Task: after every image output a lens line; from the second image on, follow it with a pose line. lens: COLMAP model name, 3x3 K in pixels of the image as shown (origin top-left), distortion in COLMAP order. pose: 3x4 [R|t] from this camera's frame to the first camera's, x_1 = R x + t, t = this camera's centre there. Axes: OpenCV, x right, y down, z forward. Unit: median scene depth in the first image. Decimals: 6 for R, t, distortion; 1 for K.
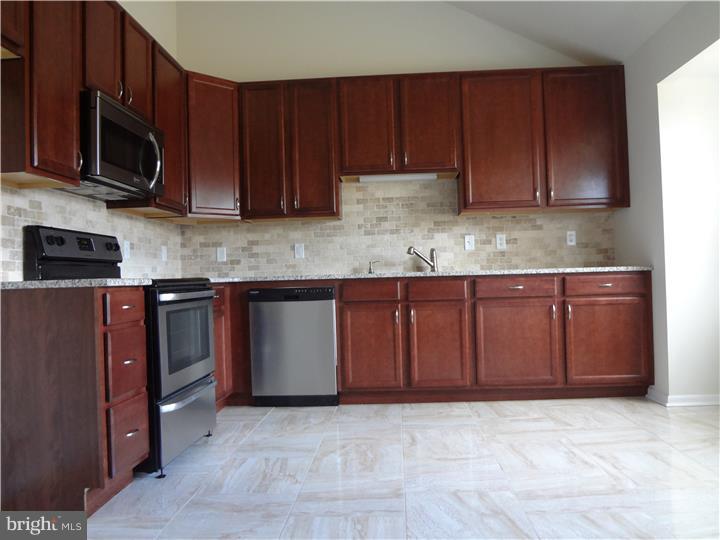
lens RADIAL K [[530.6, 0, 358.5], [0, 530.6, 269.0], [0, 0, 1]] dist [-0.044243, 0.005862]
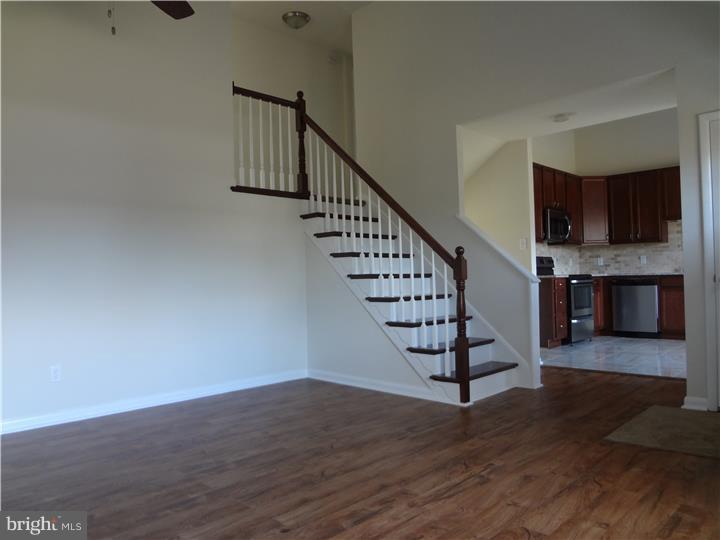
lens RADIAL K [[530.6, 0, 358.8], [0, 530.6, 266.7], [0, 0, 1]] dist [-0.044243, 0.005862]
pose [[0.750683, -0.000233, -0.660663, 0.428323], [0.009589, 0.999898, 0.010544, -0.045688], [0.660593, -0.014250, 0.750609, -1.265419]]
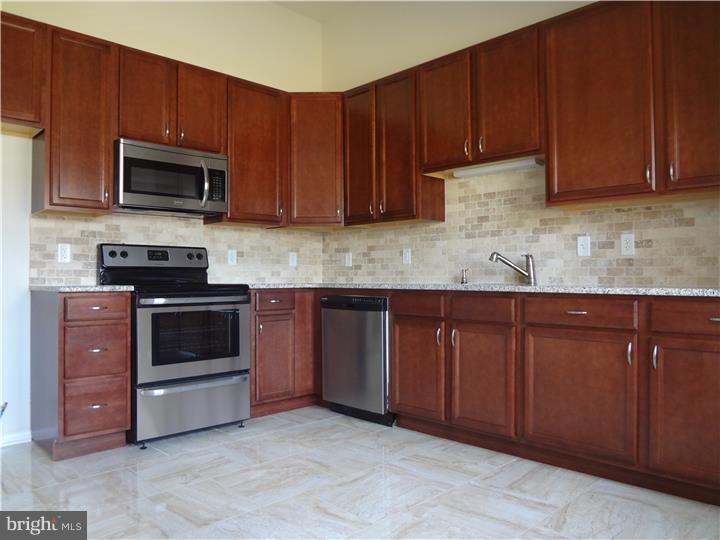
lens RADIAL K [[530.6, 0, 354.3], [0, 530.6, 267.8], [0, 0, 1]] dist [-0.044243, 0.005862]
pose [[0.743858, 0.016238, -0.668141, 0.536405], [-0.010281, 0.999865, 0.012855, -0.030015], [0.668259, -0.002693, 0.743924, 0.281860]]
